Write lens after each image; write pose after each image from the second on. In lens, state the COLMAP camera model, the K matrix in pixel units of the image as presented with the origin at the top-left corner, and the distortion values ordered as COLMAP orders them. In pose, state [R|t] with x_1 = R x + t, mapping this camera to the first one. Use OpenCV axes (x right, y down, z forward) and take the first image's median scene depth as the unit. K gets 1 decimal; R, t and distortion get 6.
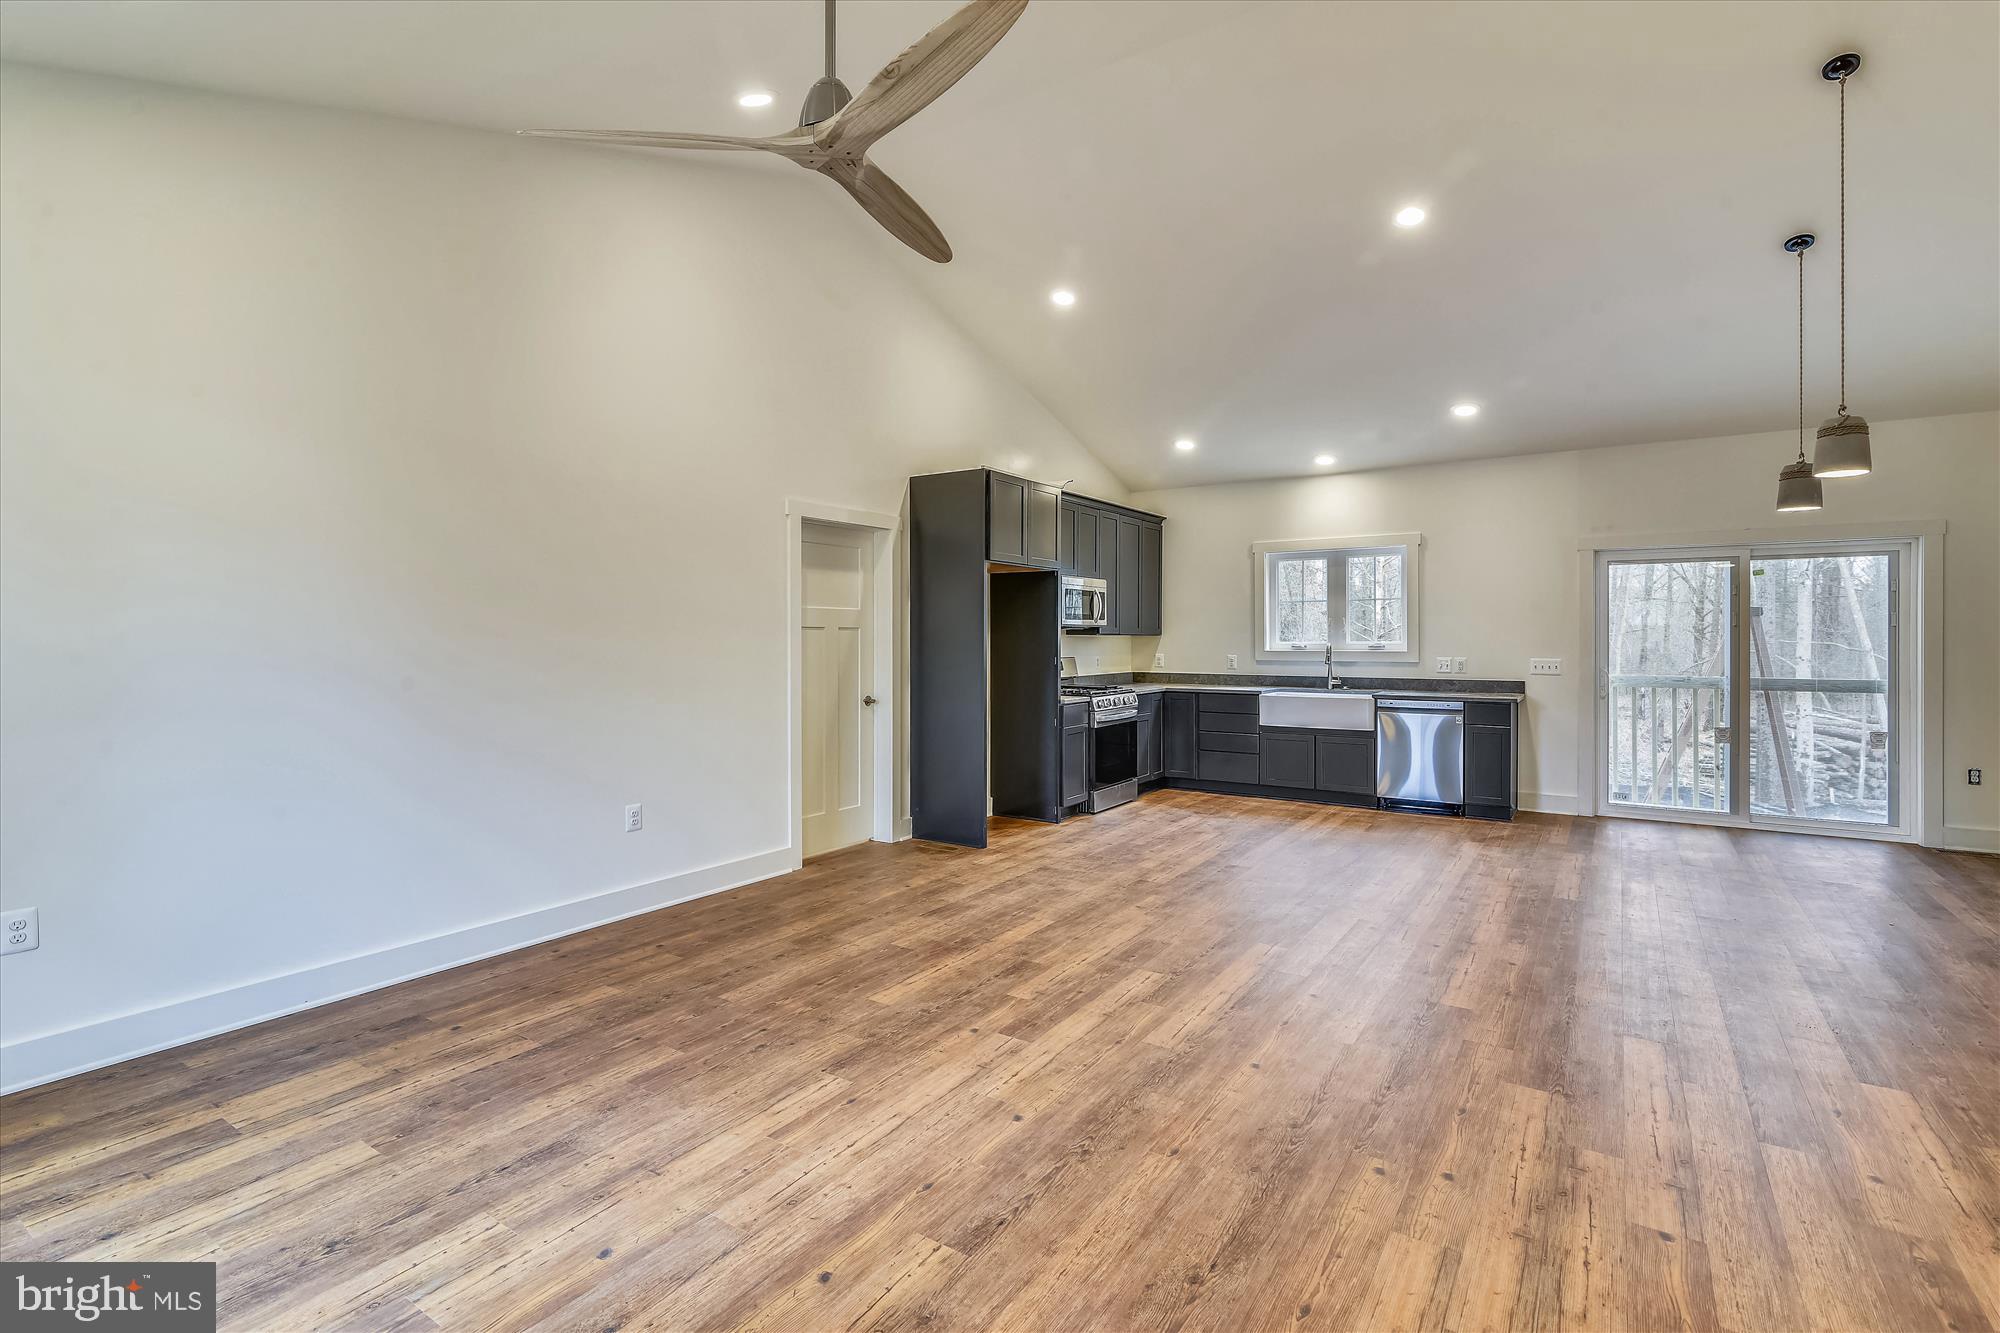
lens RADIAL K [[930.5, 0, 991.4], [0, 930.5, 662.1], [0, 0, 1]] dist [-0.004821, 0.000436]
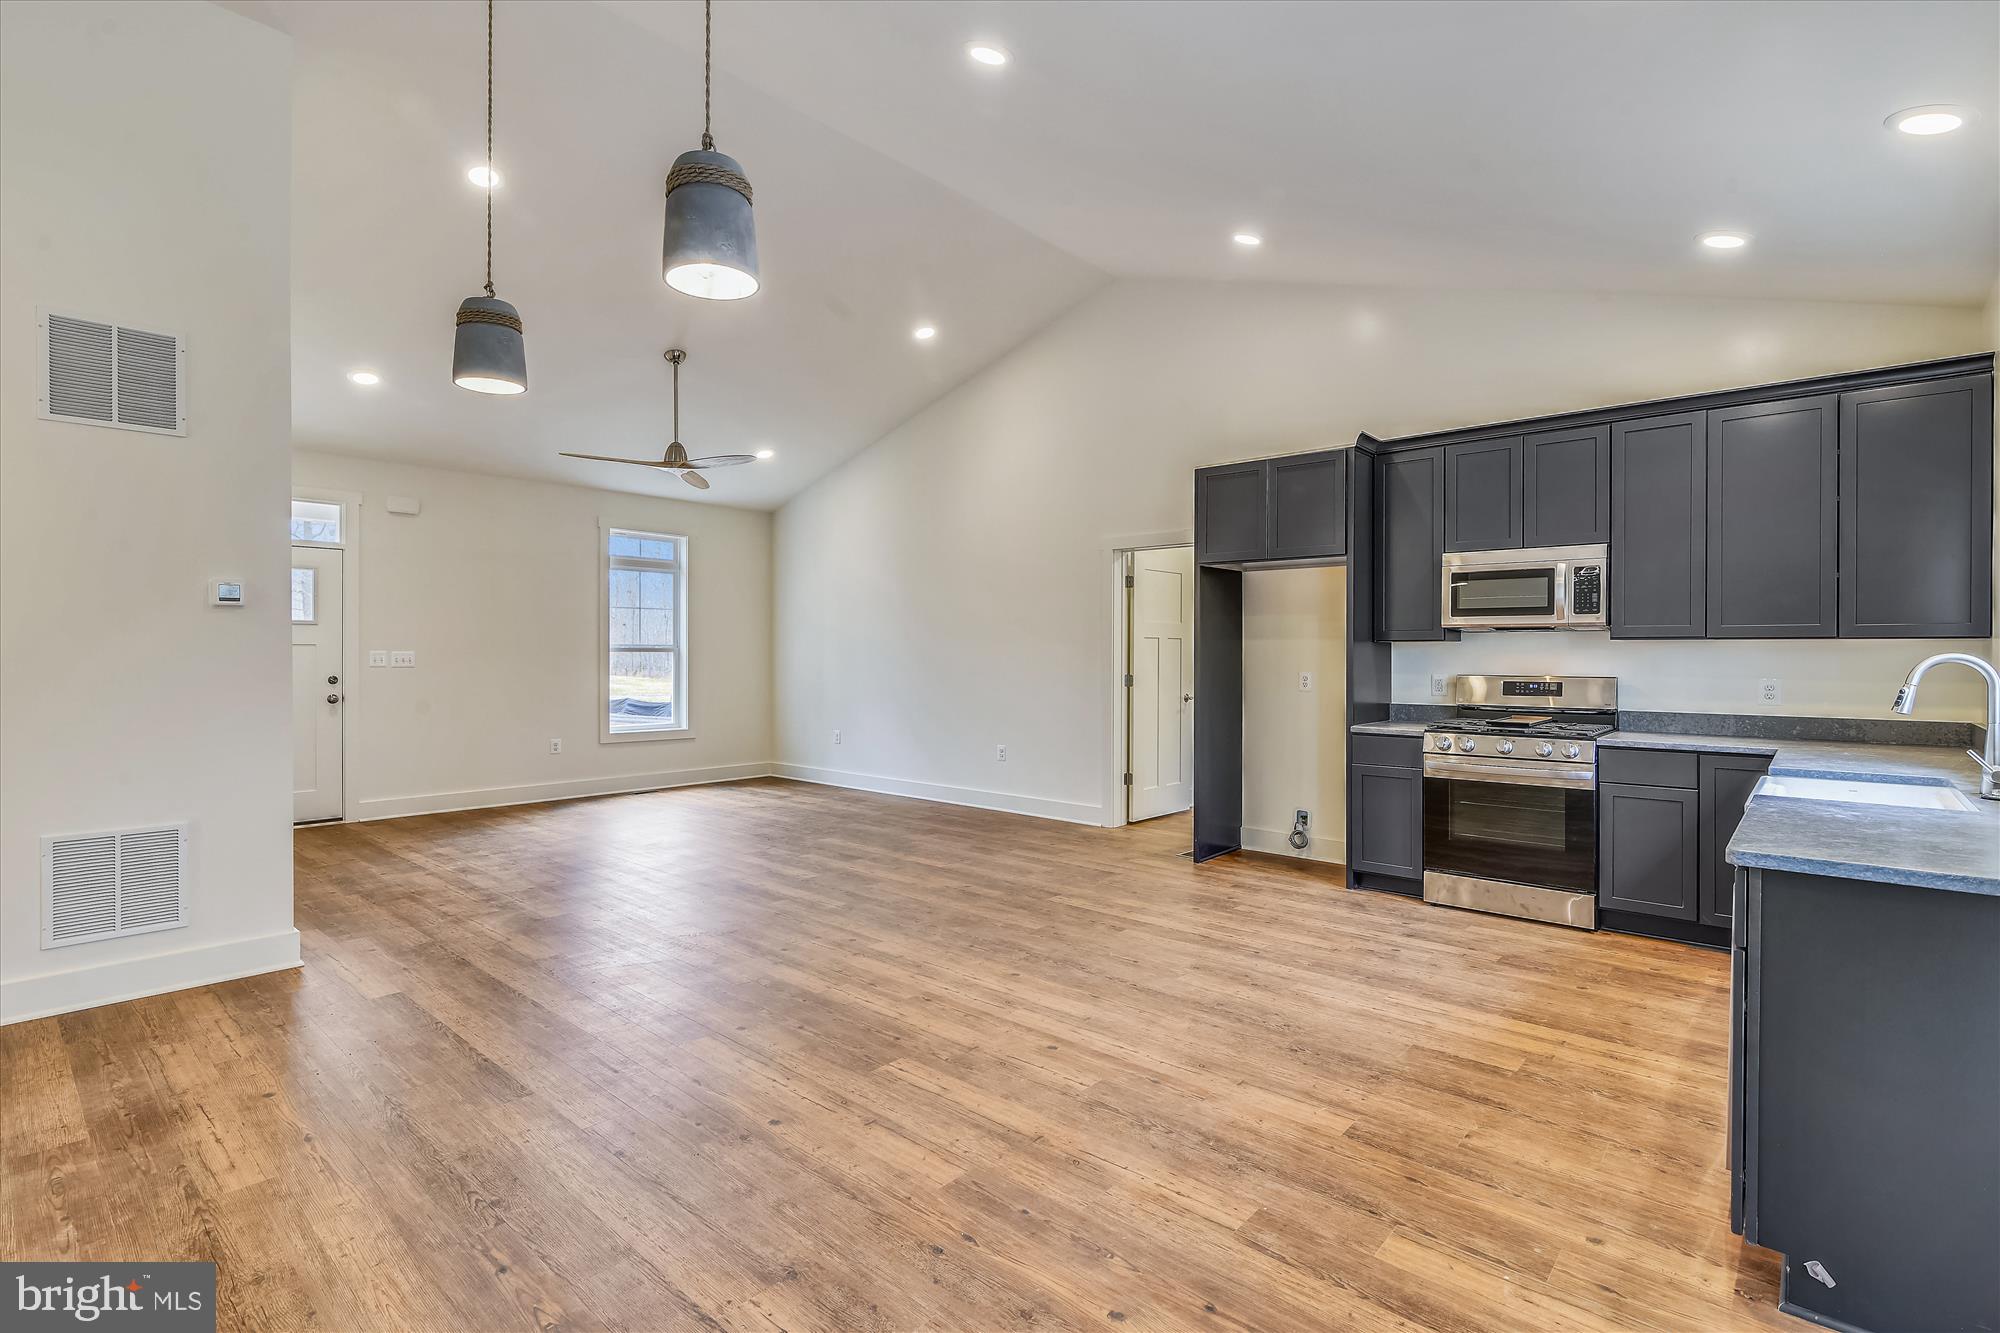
lens RADIAL K [[944.5, 0, 999.1], [0, 944.5, 655.3], [0, 0, 1]] dist [-0.004289, -0.000208]
pose [[-0.139449, 0.002560, -0.990226, 0.804789], [-0.031603, 0.999476, 0.007035, -0.012158], [0.989725, 0.032275, -0.139295, 0.757468]]
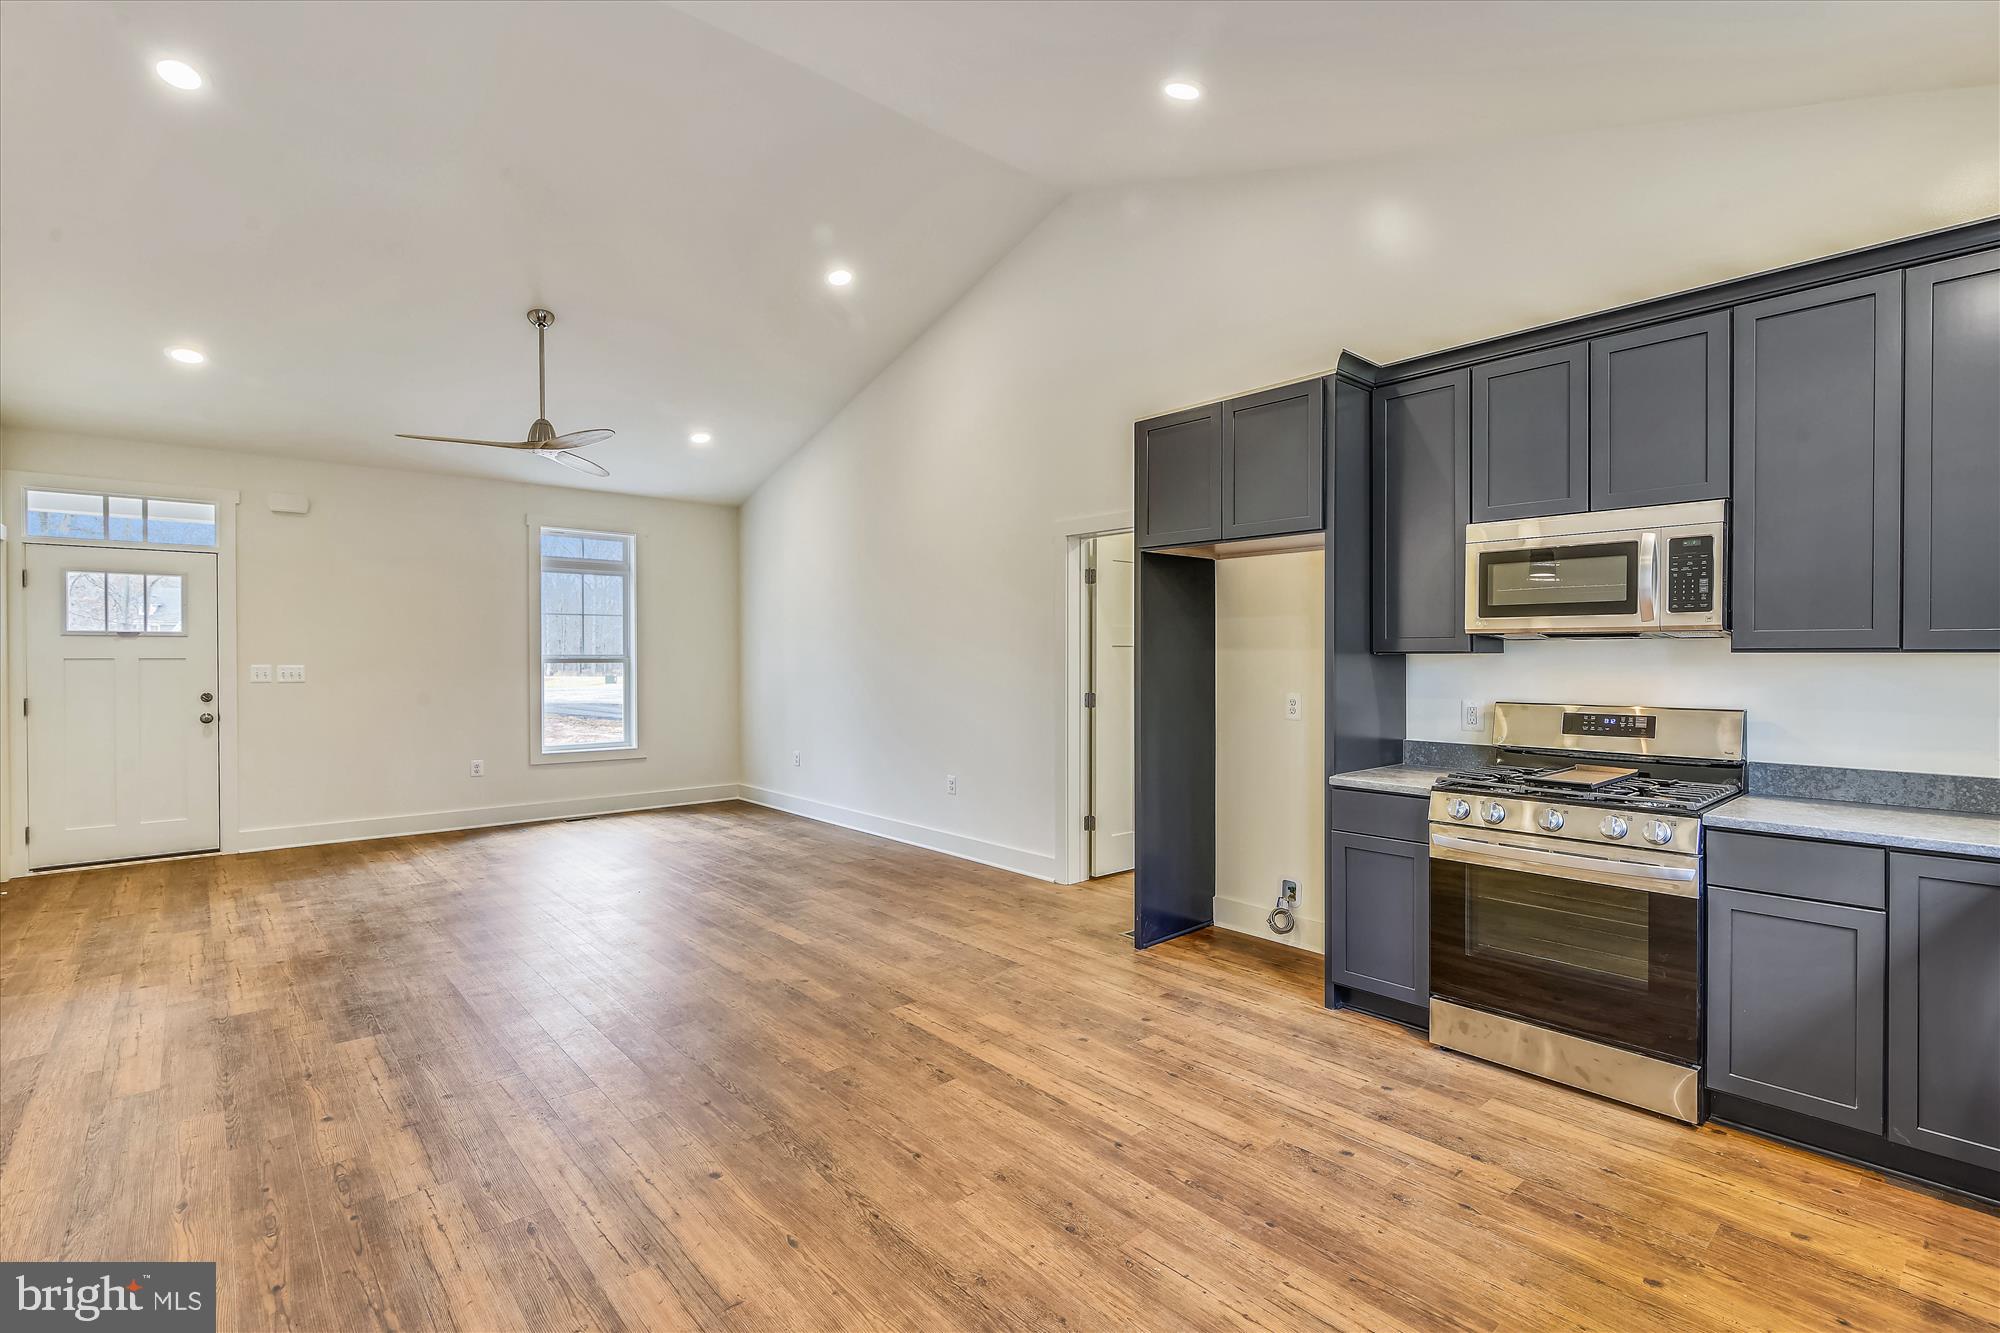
lens RADIAL K [[930.5, 0, 991.4], [0, 930.5, 662.1], [0, 0, 1]] dist [-0.004821, 0.000436]
pose [[-0.265246, 0.009114, -0.964138, 0.582473], [-0.026882, 0.999497, 0.016844, -0.025256], [0.963806, 0.030386, -0.264868, 0.877510]]
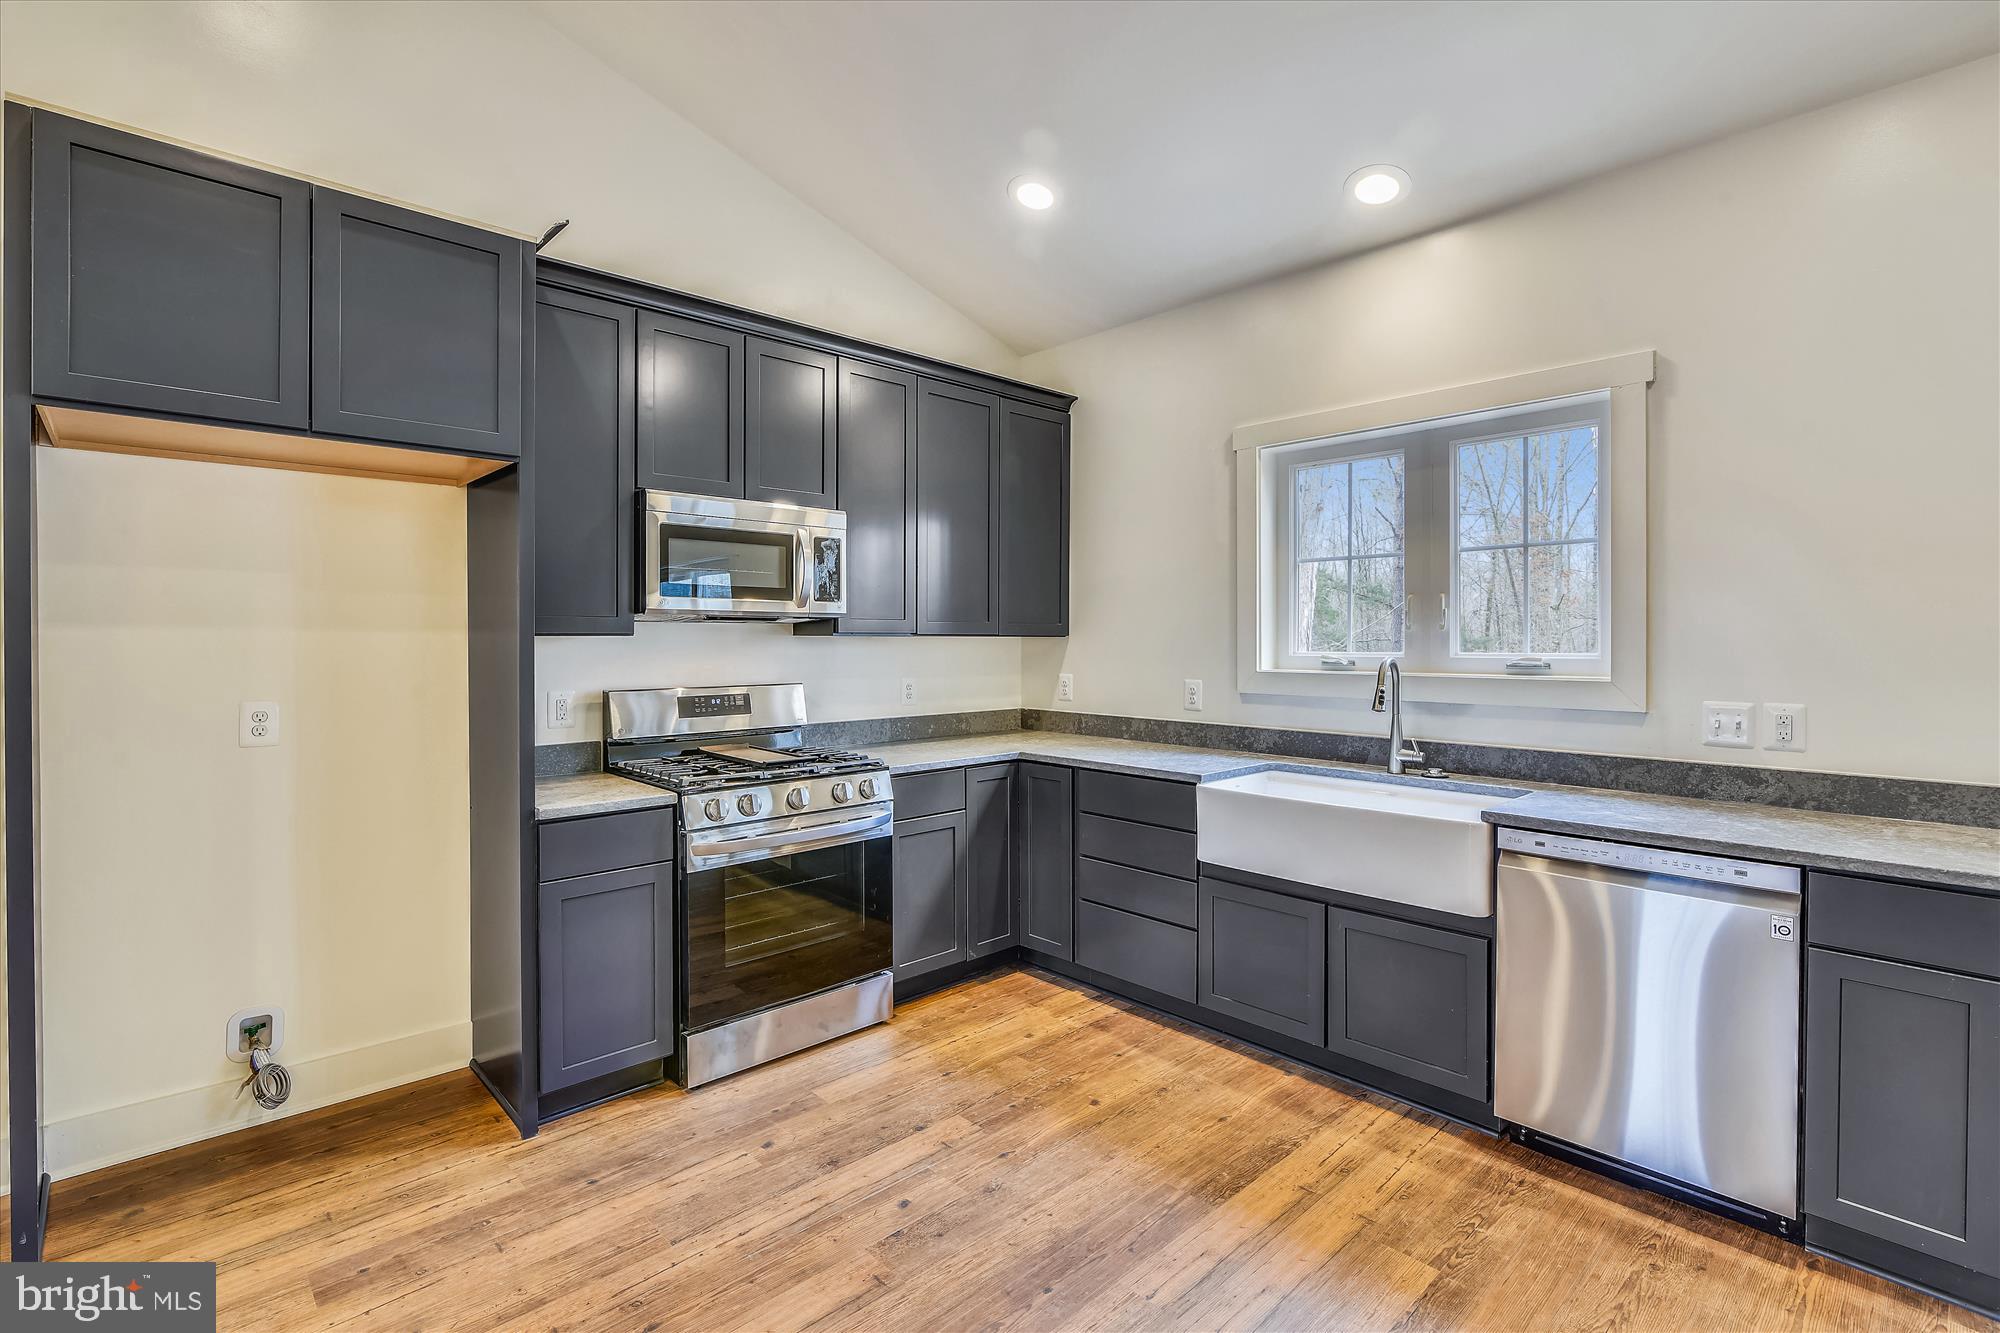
lens RADIAL K [[922.7, 0, 989.2], [0, 922.7, 641.2], [0, 0, 1]] dist [-0.002214, -0.000291]
pose [[0.972572, 0.001731, -0.232597, 0.311887], [-0.007478, 0.999688, -0.023828, -0.017423], [0.232483, 0.024914, 0.972281, 0.626882]]
